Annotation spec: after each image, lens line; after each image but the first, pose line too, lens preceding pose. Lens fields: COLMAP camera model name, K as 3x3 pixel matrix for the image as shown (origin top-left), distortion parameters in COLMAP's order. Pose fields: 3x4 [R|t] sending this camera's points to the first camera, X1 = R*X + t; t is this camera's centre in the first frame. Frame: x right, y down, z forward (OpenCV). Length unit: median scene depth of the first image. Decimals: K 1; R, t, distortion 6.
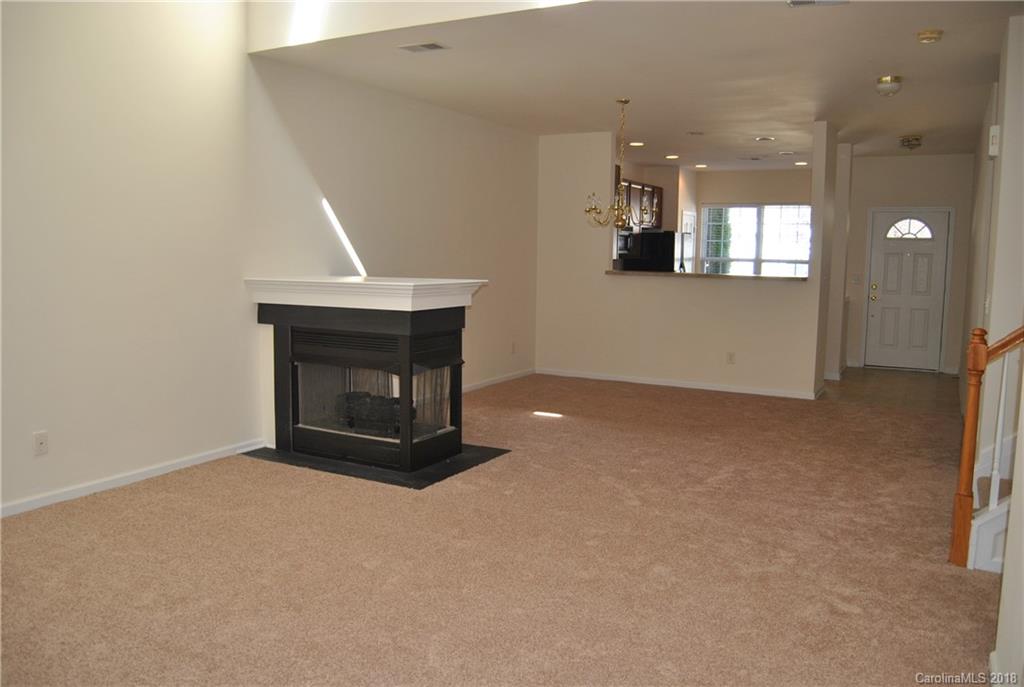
lens RADIAL K [[800.8, 0, 506.6], [0, 800.8, 340.4], [0, 0, 1]] dist [-0.091594, 0.033971]
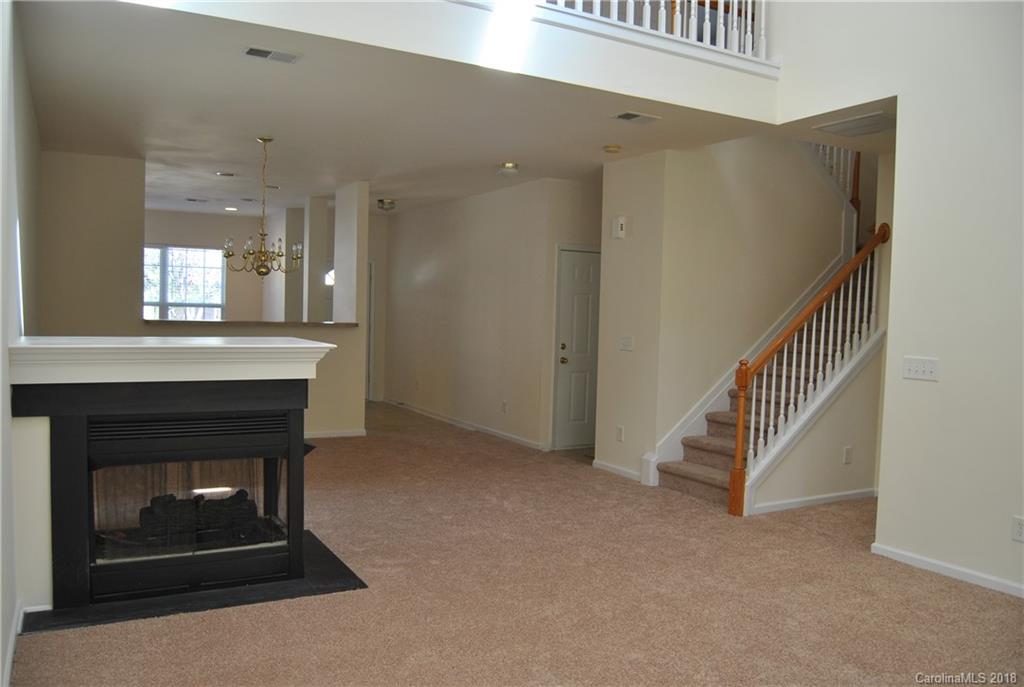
lens RADIAL K [[800.8, 0, 507.1], [0, 800.8, 352.8], [0, 0, 1]] dist [-0.091594, 0.033971]
pose [[0.528348, -0.046660, 0.847745, -0.608152], [0.072749, 0.997305, 0.009552, -0.048607], [-0.845906, 0.056626, 0.530318, 0.343609]]
